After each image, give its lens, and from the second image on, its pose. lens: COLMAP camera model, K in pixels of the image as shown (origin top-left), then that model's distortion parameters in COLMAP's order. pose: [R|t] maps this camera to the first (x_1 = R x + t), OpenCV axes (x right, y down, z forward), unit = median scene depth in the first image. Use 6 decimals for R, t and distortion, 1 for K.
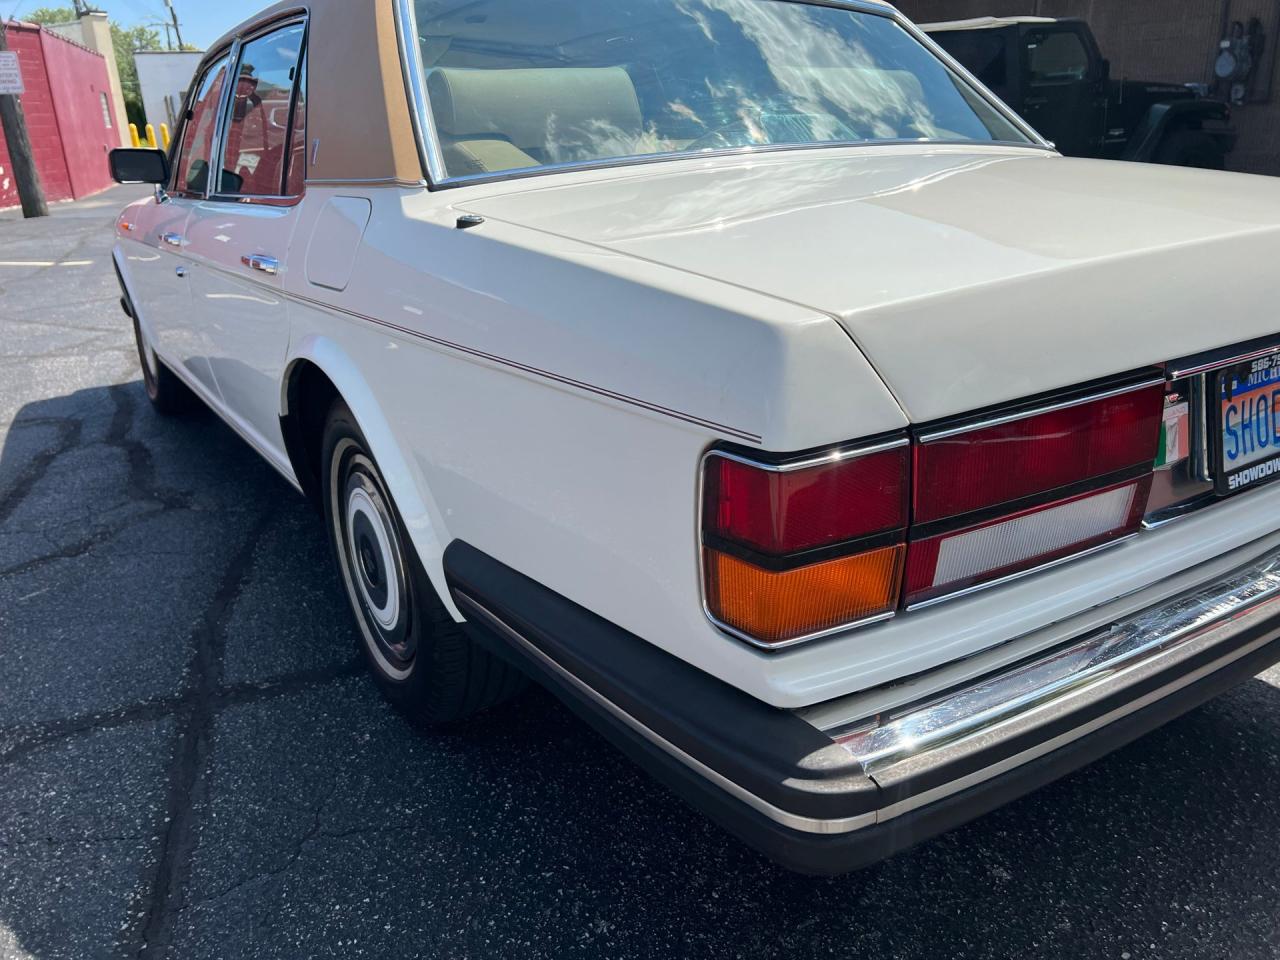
lens RADIAL K [[993.8, 0, 645.8], [0, 993.8, 473.5], [0, 0, 1]] dist [0.035484, -0.044118]
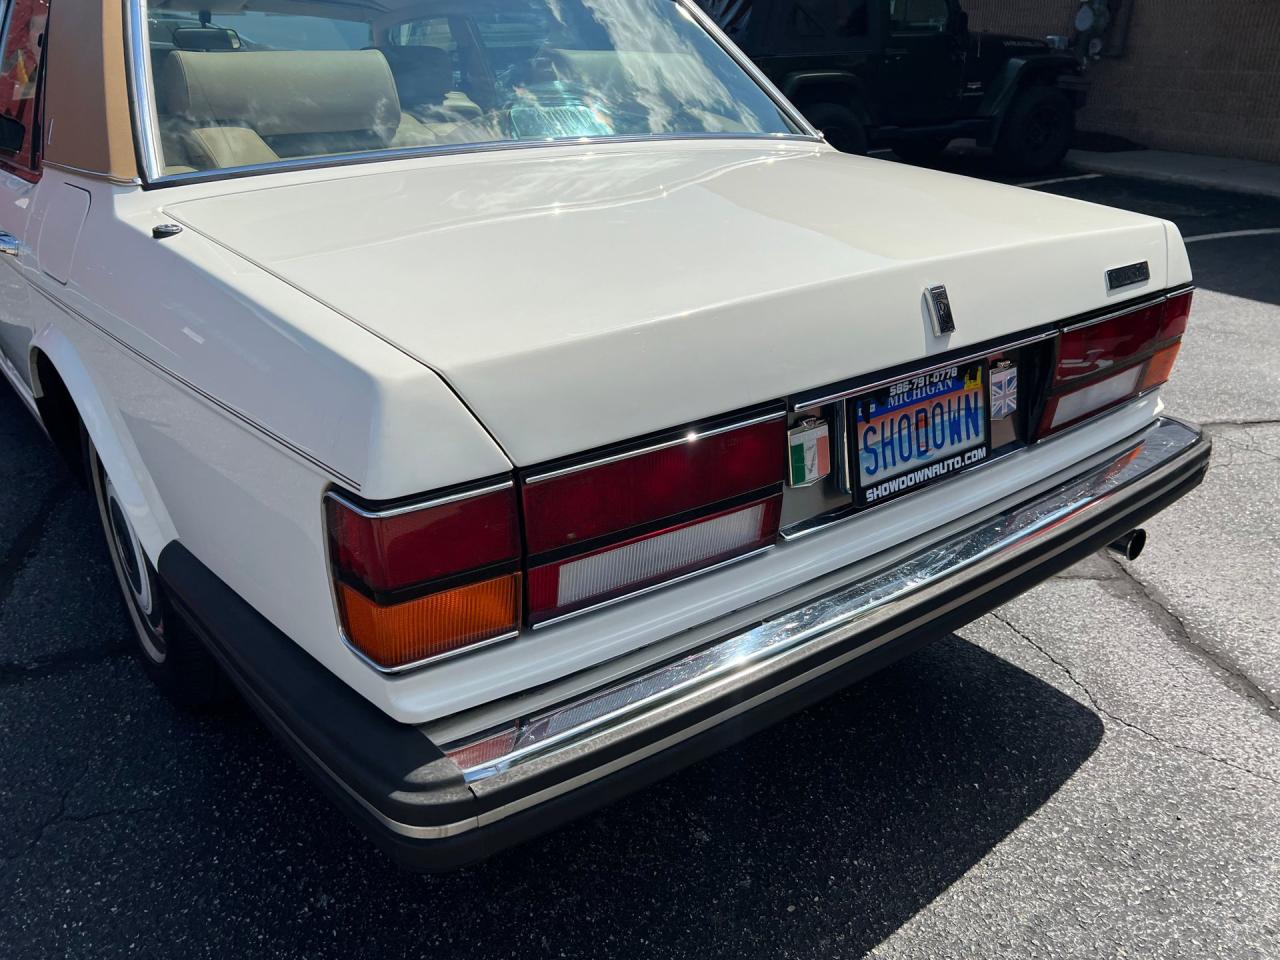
lens RADIAL K [[993.8, 0, 638.7], [0, 993.8, 476.1], [0, 0, 1]] dist [0.035484, -0.044118]
pose [[0.995859, -0.001908, 0.090888, 0.191741], [-0.004546, 0.997484, 0.070749, -0.074561], [-0.090794, -0.070869, 0.993345, -0.058877]]
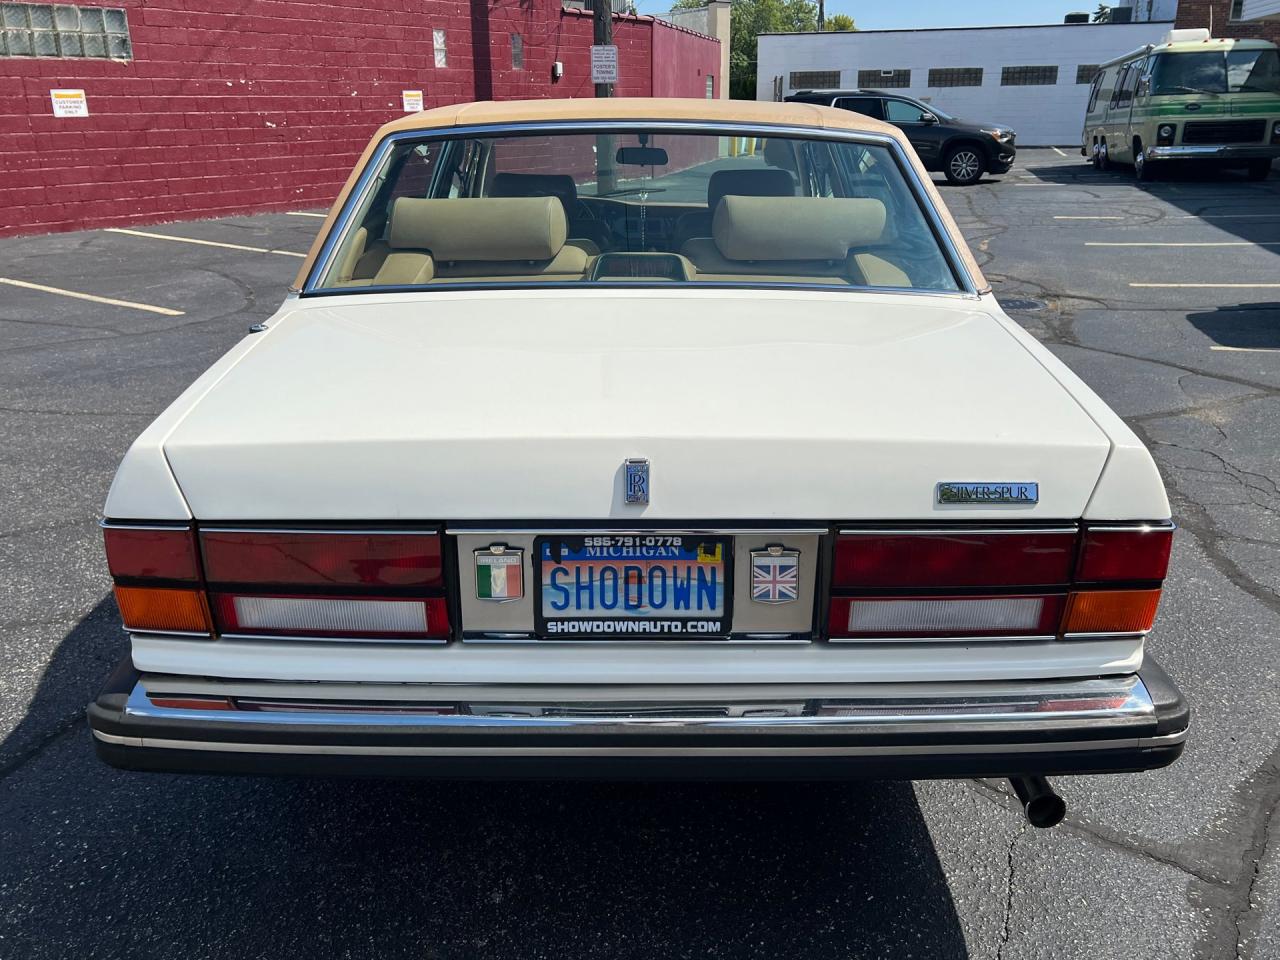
lens RADIAL K [[1051.9, 0, 640.7], [0, 1051.9, 472.2], [0, 0, 1]] dist [0.054703, -0.002448]
pose [[0.847516, 0.204440, -0.489817, 1.071705], [-0.205781, 0.977225, 0.051819, -0.226981], [0.489256, 0.056877, 0.870284, -0.089968]]
